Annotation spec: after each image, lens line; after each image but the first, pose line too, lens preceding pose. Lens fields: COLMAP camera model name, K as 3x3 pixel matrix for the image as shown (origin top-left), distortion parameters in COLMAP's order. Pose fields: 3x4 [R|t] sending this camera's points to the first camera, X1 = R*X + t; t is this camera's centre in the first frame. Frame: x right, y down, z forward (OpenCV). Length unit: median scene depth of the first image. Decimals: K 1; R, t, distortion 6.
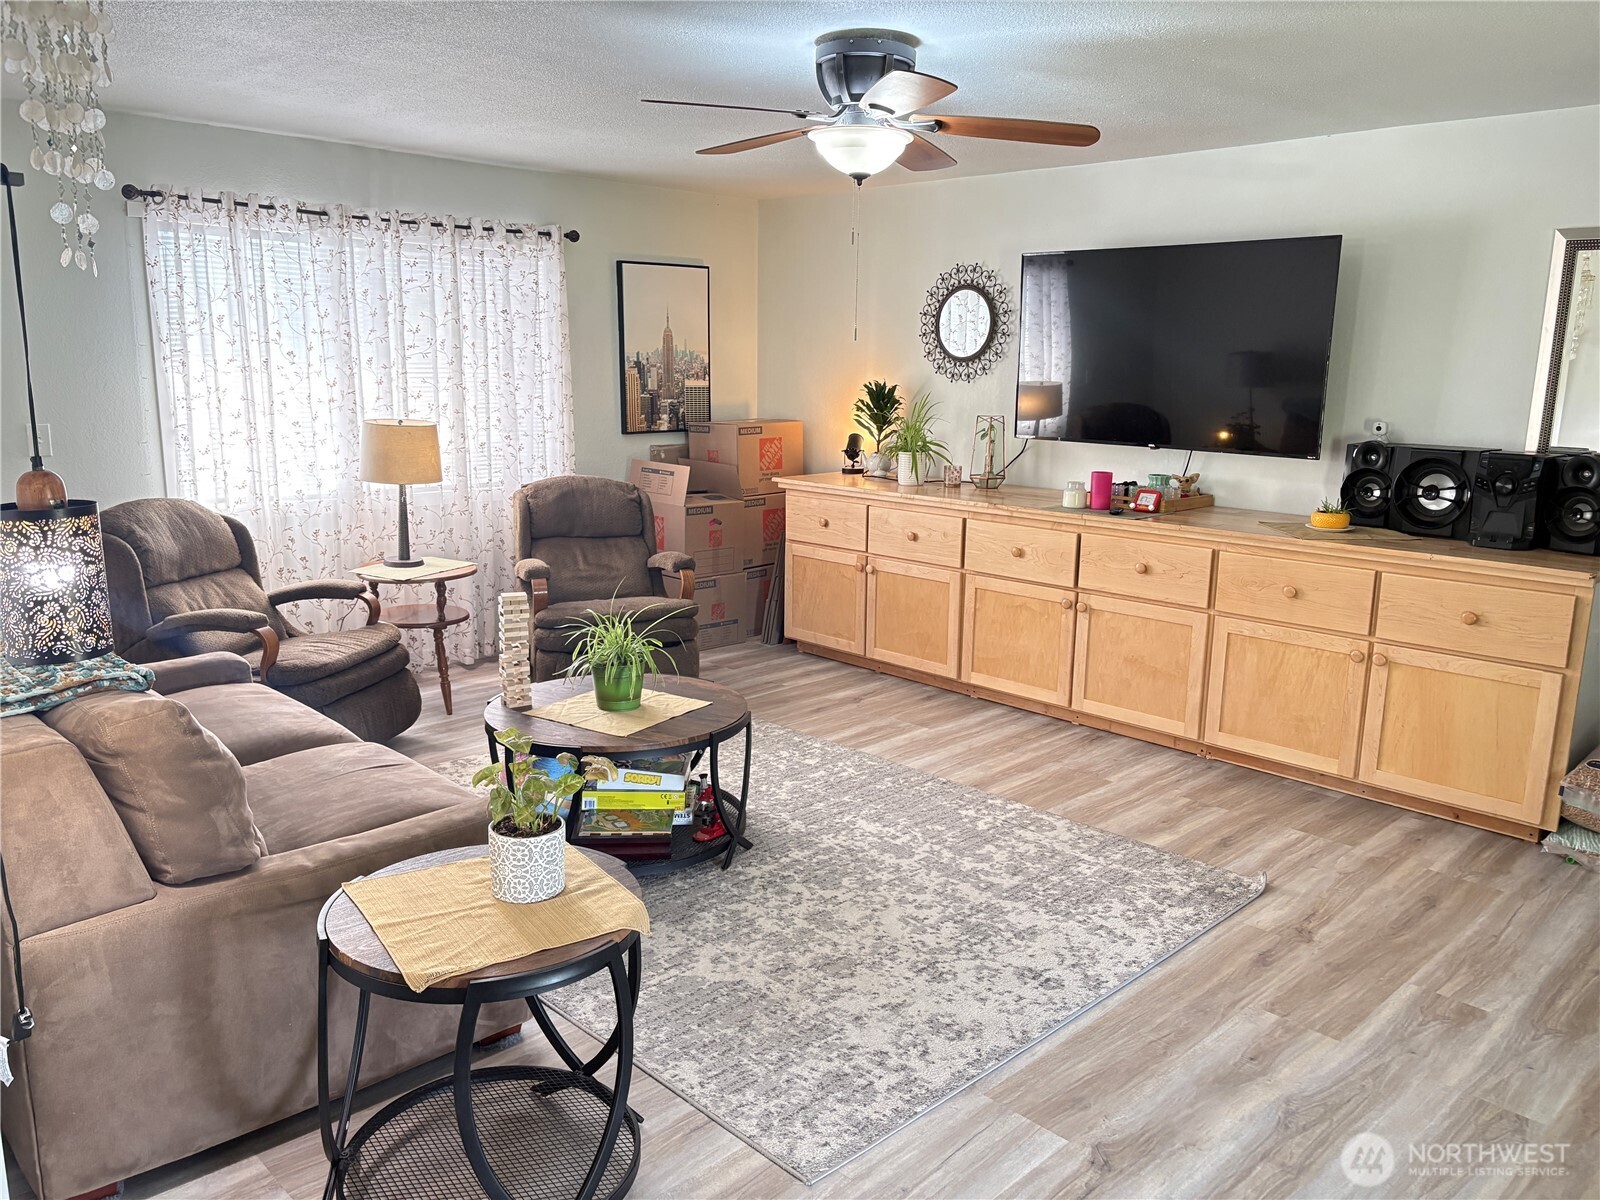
lens RADIAL K [[1217.3, 0, 803.2], [0, 1217.3, 623.0], [0, 0, 1]] dist [0.066167, -0.079864]
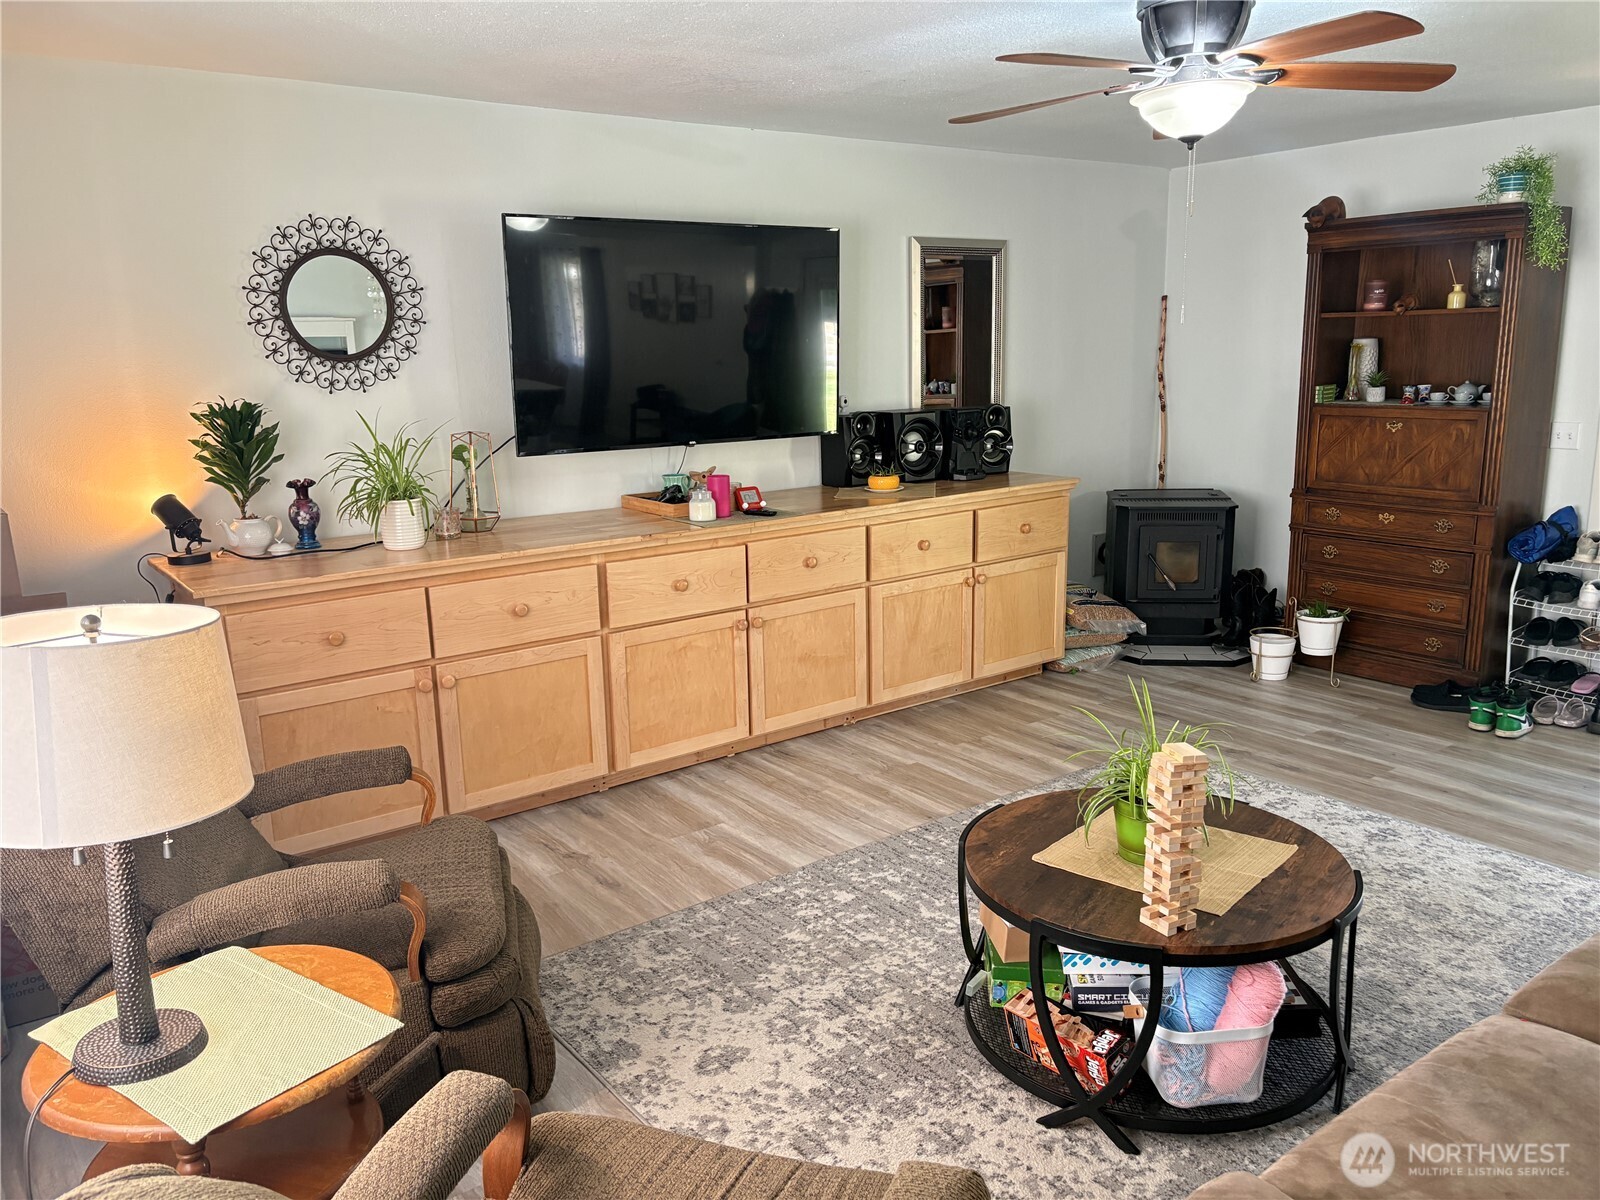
lens RADIAL K [[1217.3, 0, 803.2], [0, 1217.3, 623.0], [0, 0, 1]] dist [0.066167, -0.079864]
pose [[0.117678, -0.248819, 0.961374, -0.729278], [0.235307, 0.947517, 0.216429, -0.229849], [-0.964771, 0.200749, 0.170051, 0.936025]]
